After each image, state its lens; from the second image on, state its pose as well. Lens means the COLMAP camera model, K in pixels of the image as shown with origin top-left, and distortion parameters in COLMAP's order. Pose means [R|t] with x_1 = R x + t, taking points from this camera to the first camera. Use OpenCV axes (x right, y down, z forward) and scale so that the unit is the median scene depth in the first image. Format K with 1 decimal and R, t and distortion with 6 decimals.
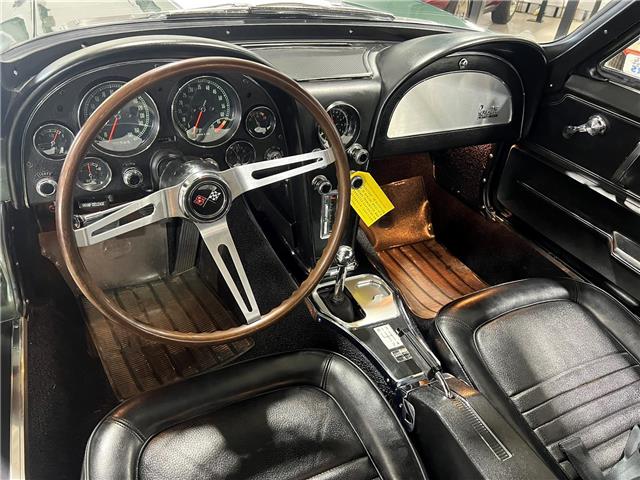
lens RADIAL K [[459.5, 0, 317.4], [0, 459.5, 253.6], [0, 0, 1]] dist [0.000093, -0.005444]
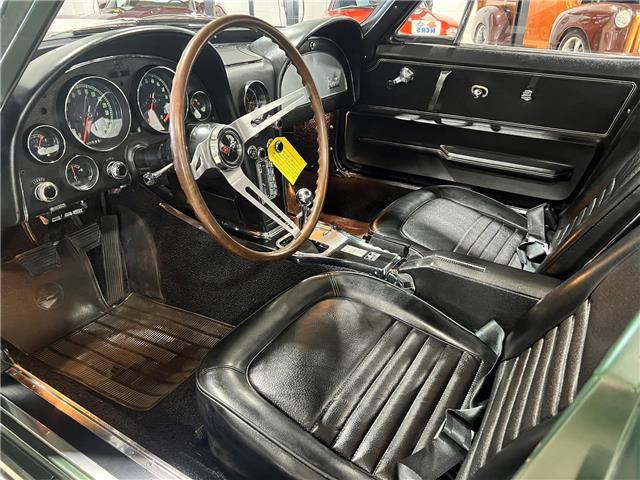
lens RADIAL K [[459.5, 0, 317.4], [0, 459.5, 253.6], [0, 0, 1]] dist [0.000093, -0.005444]
pose [[0.840656, -0.327892, 0.431027, -0.411116], [0.369171, 0.929269, -0.013100, 0.147312], [-0.396245, 0.170135, 0.902244, -0.066690]]
